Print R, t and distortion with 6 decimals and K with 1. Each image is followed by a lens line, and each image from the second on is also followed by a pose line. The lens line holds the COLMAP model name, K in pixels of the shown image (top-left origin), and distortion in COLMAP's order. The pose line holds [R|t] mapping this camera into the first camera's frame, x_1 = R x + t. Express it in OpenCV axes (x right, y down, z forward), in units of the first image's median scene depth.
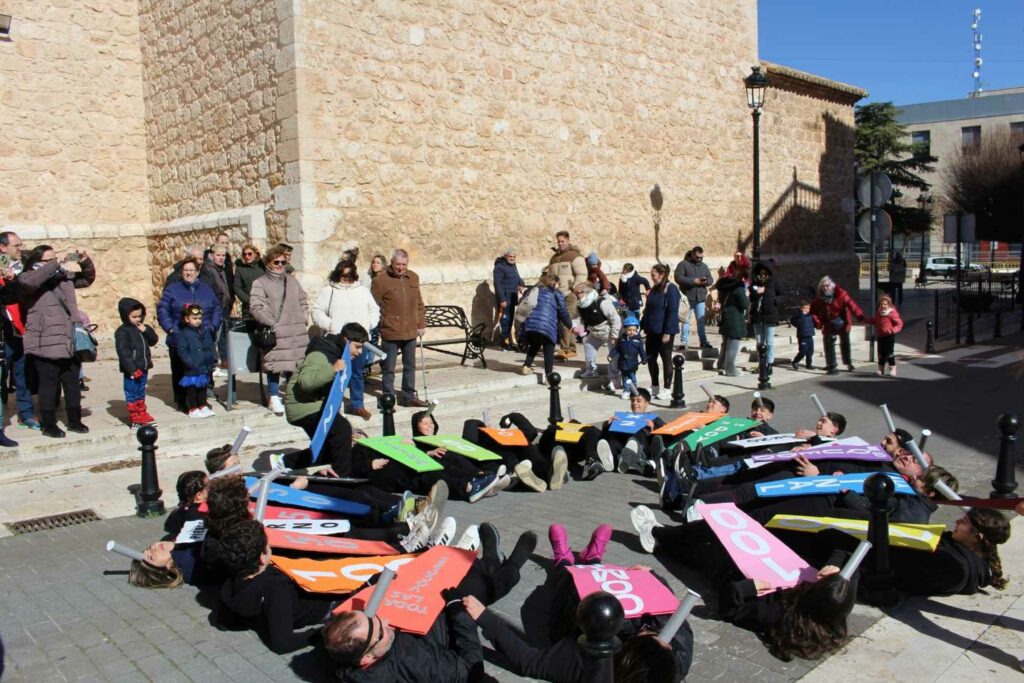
lens RADIAL K [[849.7, 0, 519.5], [0, 849.7, 344.5], [0, 0, 1]] dist [-0.160487, 0.134463]
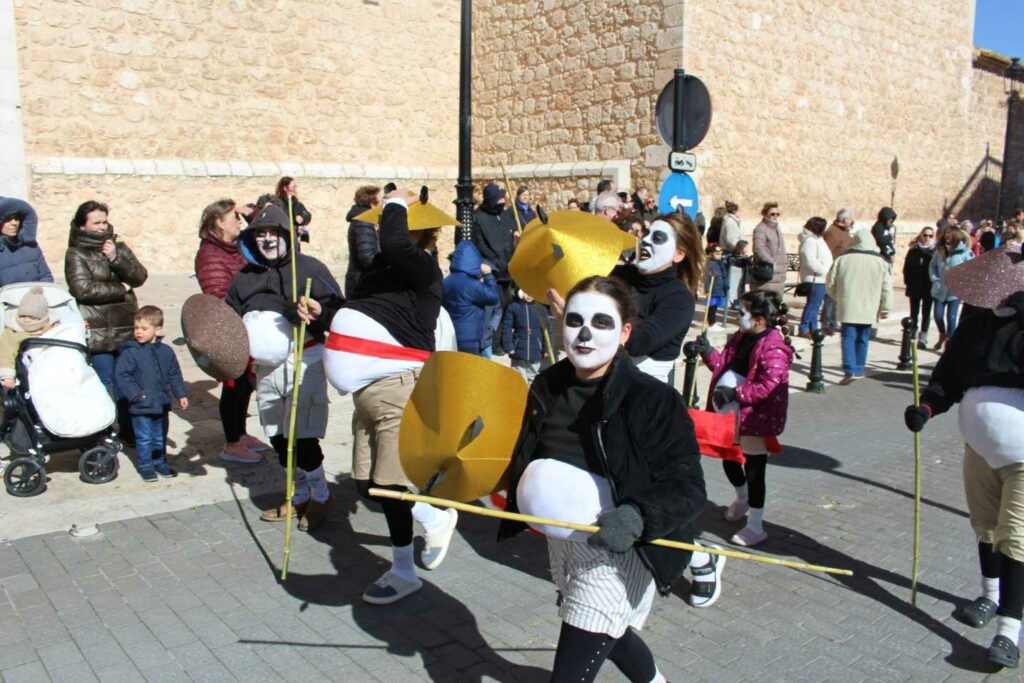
lens RADIAL K [[849.7, 0, 519.5], [0, 849.7, 344.5], [0, 0, 1]] dist [-0.160487, 0.134463]
pose [[0.997994, 0.046677, -0.042774, -0.350956], [-0.044104, 0.997269, 0.059243, 0.024740], [0.045423, -0.057237, 0.997327, -0.179291]]
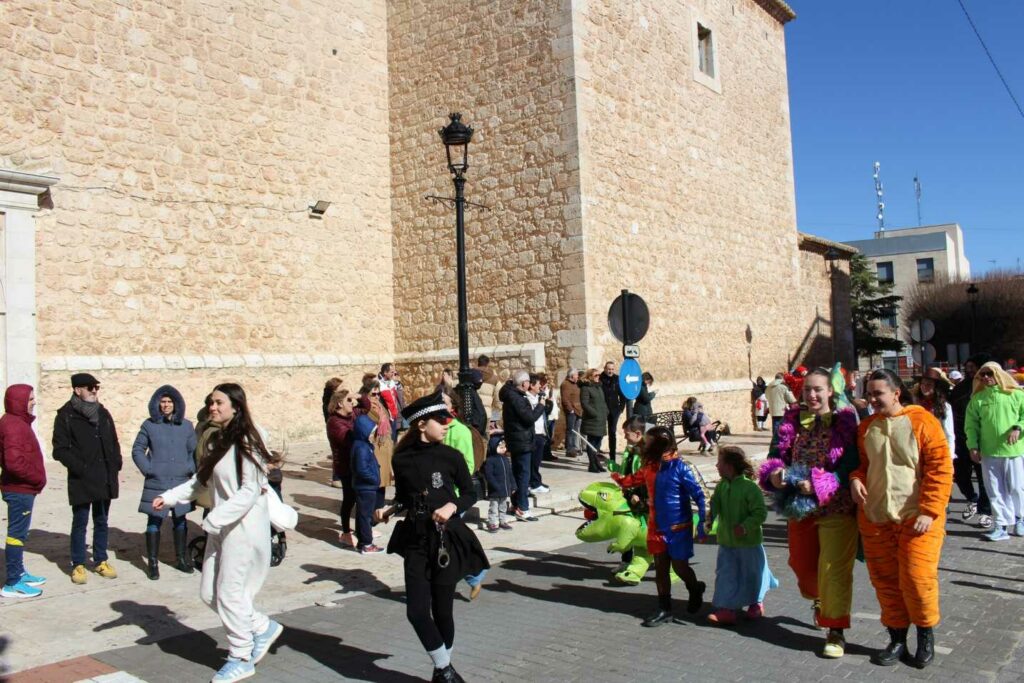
lens RADIAL K [[848.0, 0, 514.8], [0, 848.0, 344.1], [0, 0, 1]] dist [-0.154769, 0.136828]
pose [[0.993864, -0.002343, 0.110581, -0.454430], [0.018512, 0.989197, -0.145420, 0.039624], [-0.109045, 0.146575, 0.983171, -0.370538]]
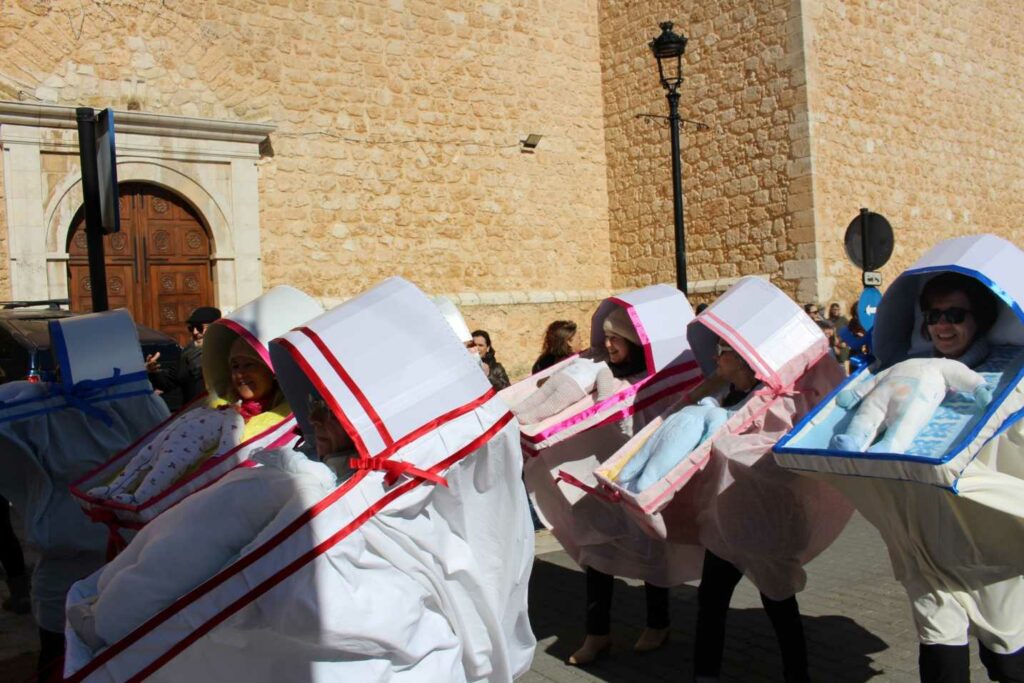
lens RADIAL K [[842.0, 0, 519.4], [0, 842.0, 346.5], [0, 0, 1]] dist [-0.160021, 0.132016]
pose [[0.989209, -0.014519, -0.145792, -0.448665], [0.003942, 0.997355, -0.072573, 0.036875], [0.146460, 0.071215, 0.986650, -0.315382]]
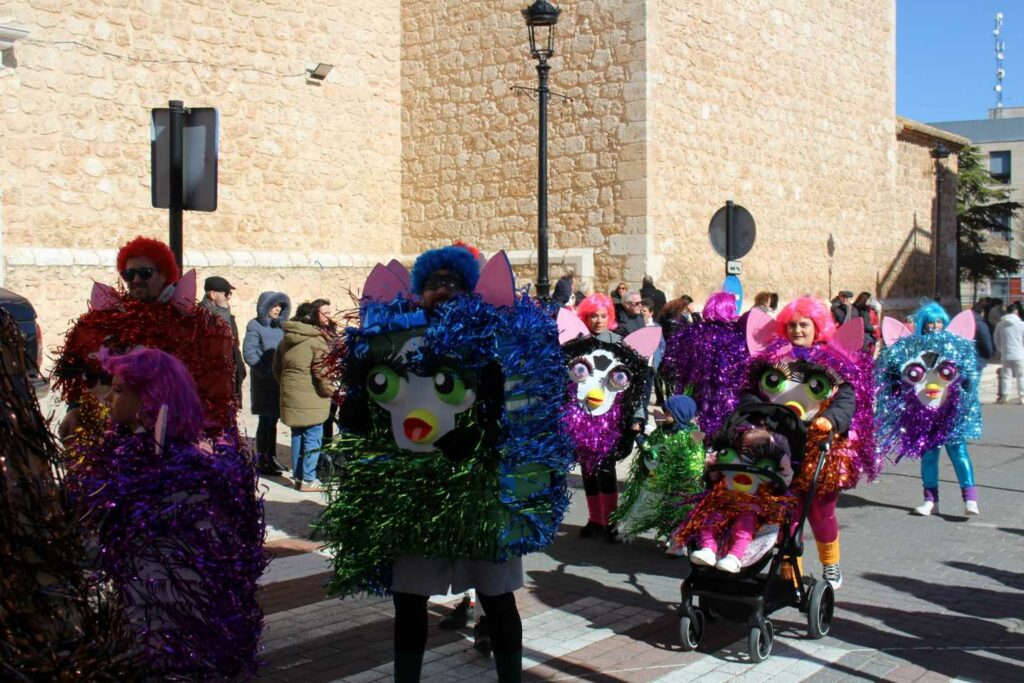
lens RADIAL K [[1159.9, 0, 517.0], [0, 1159.9, 341.4], [0, 0, 1]] dist [-0.099434, 0.095355]
pose [[0.989784, 0.019508, 0.141232, -0.567796], [-0.011288, 0.998207, -0.058777, 0.056098], [-0.142125, 0.056583, 0.988230, -0.539838]]
